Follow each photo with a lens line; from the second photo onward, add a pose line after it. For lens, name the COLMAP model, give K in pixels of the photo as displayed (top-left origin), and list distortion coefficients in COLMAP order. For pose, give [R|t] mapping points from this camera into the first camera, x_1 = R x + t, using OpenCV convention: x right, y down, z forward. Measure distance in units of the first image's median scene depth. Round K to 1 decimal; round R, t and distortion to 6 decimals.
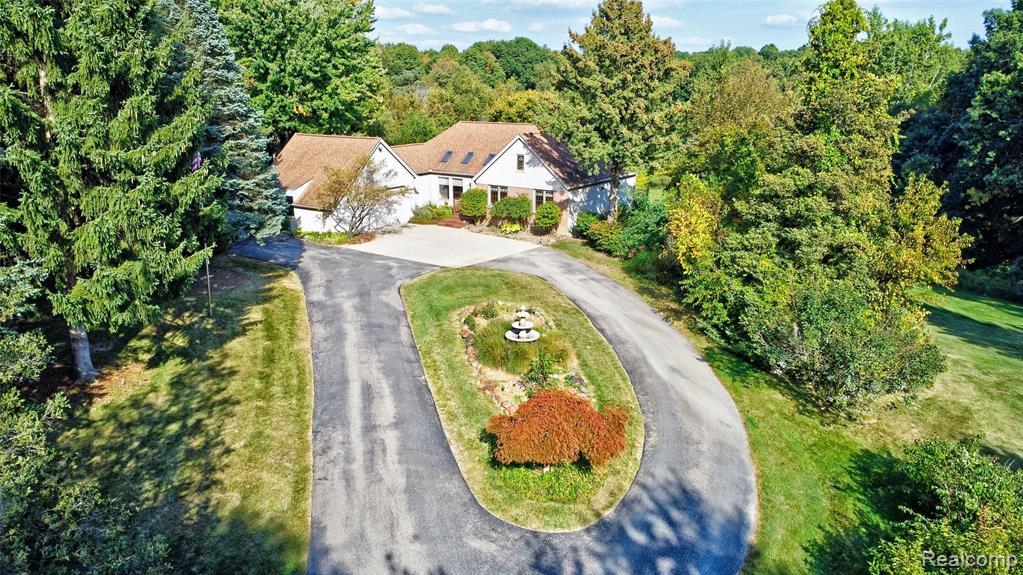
lens RADIAL K [[753.6, 0, 511.5], [0, 753.6, 287.5], [0, 0, 1]] dist [-0.022003, -0.033137]
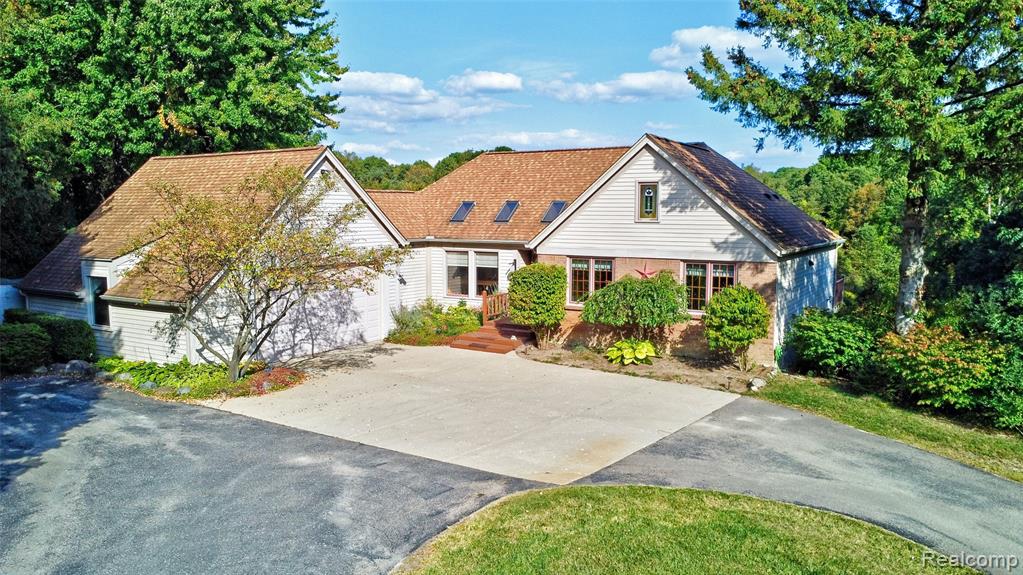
lens RADIAL K [[761.6, 0, 511.5], [0, 761.6, 287.5], [0, 0, 1]] dist [-0.034245, -0.005425]
pose [[0.998937, -0.003722, 0.045935, -0.084724], [0.011433, 0.985591, -0.168761, -0.041854], [-0.044645, 0.169106, 0.984586, 0.560370]]
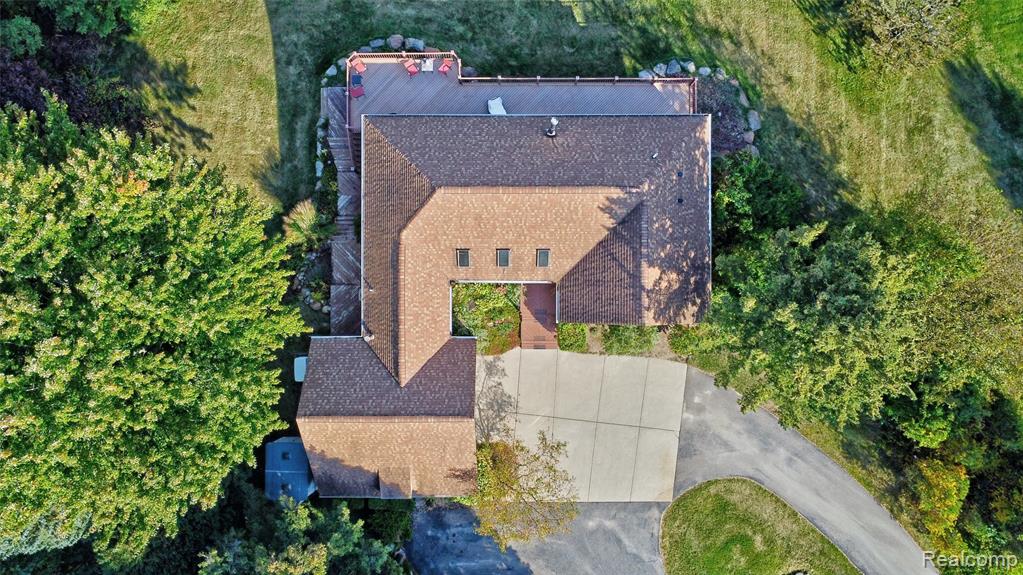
lens RADIAL K [[733.5, 0, 511.5], [0, 733.5, 287.5], [0, 0, 1]] dist [-0.031623, -0.004522]
pose [[0.828263, -0.560330, -0.003268, -0.069763], [0.150063, 0.216193, 0.964750, -0.861638], [-0.539871, -0.799557, 0.263149, 0.872380]]
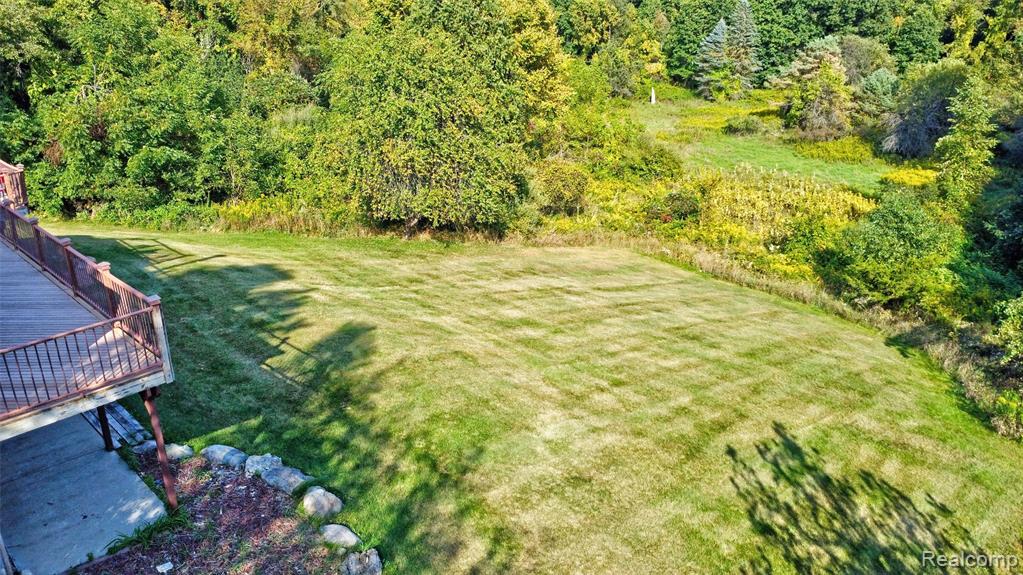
lens RADIAL K [[745.9, 0, 511.2], [0, 745.9, 284.1], [0, 0, 1]] dist [-0.031660, 0.001295]
pose [[0.985011, 0.052162, -0.164418, 0.340601], [-0.036375, 0.994560, 0.097608, -0.178191], [0.168615, -0.090165, 0.981550, 0.948181]]
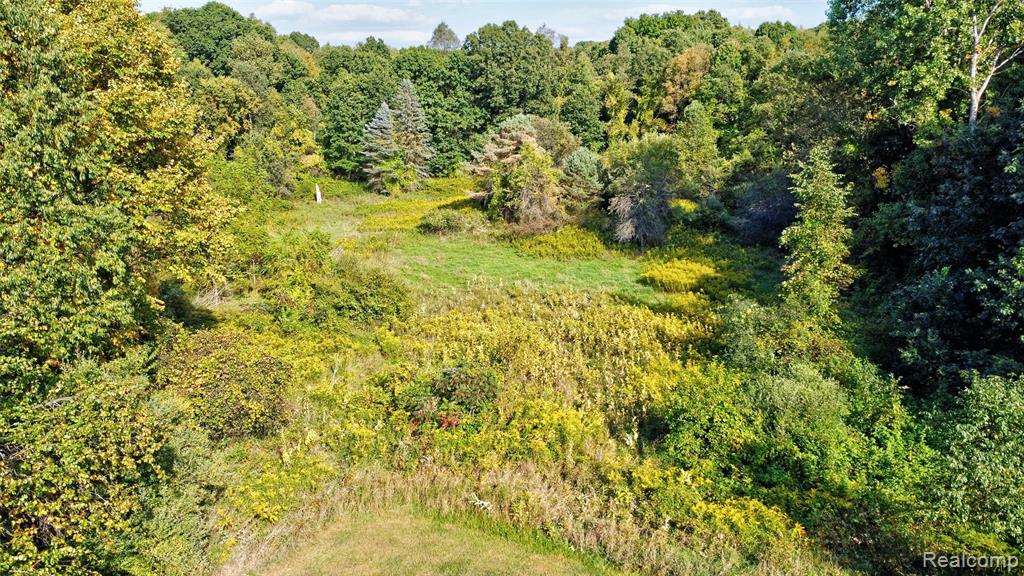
lens RADIAL K [[747.1, 0, 510.2], [0, 747.1, 275.4], [0, 0, 1]] dist [-0.011220, -0.005592]
pose [[0.955995, -0.082225, 0.281624, 0.269630], [0.091360, 0.995628, -0.019439, -0.272127], [-0.278794, 0.044312, 0.959328, 1.452937]]
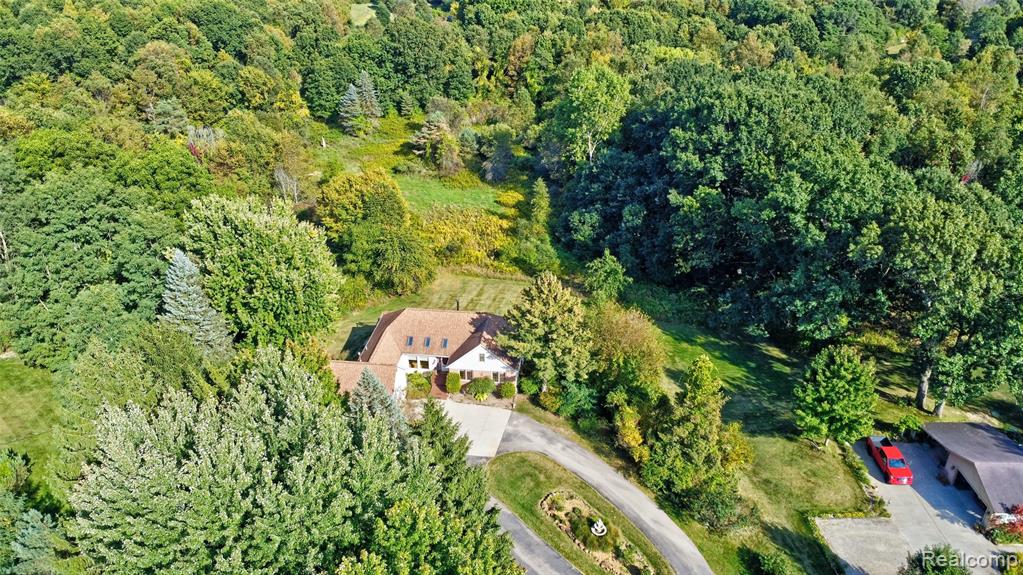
lens RADIAL K [[733.5, 0, 511.5], [0, 733.5, 287.5], [0, 0, 1]] dist [-0.031623, -0.004522]
pose [[0.887427, -0.212945, 0.408812, -0.529137], [0.124068, 0.964511, 0.233080, -0.651452], [-0.443937, -0.156121, 0.882353, -0.390310]]
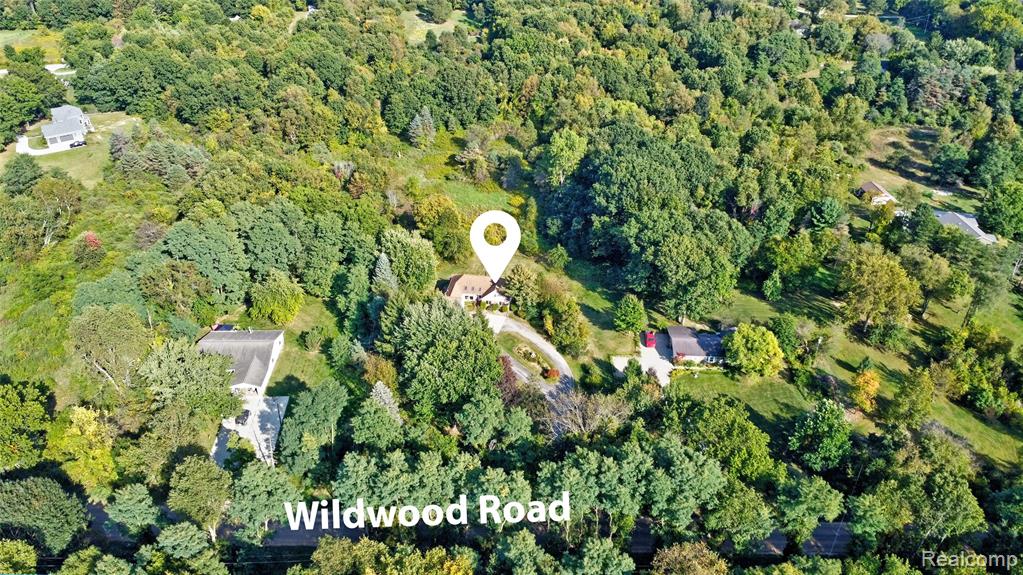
lens RADIAL K [[733.5, 0, 511.5], [0, 733.5, 287.5], [0, 0, 1]] dist [-0.031623, -0.004522]
pose [[0.904687, -0.224800, 0.361948, -1.283538], [0.110155, 0.944012, 0.310978, -1.378493], [-0.411591, -0.241467, 0.878799, -2.413642]]
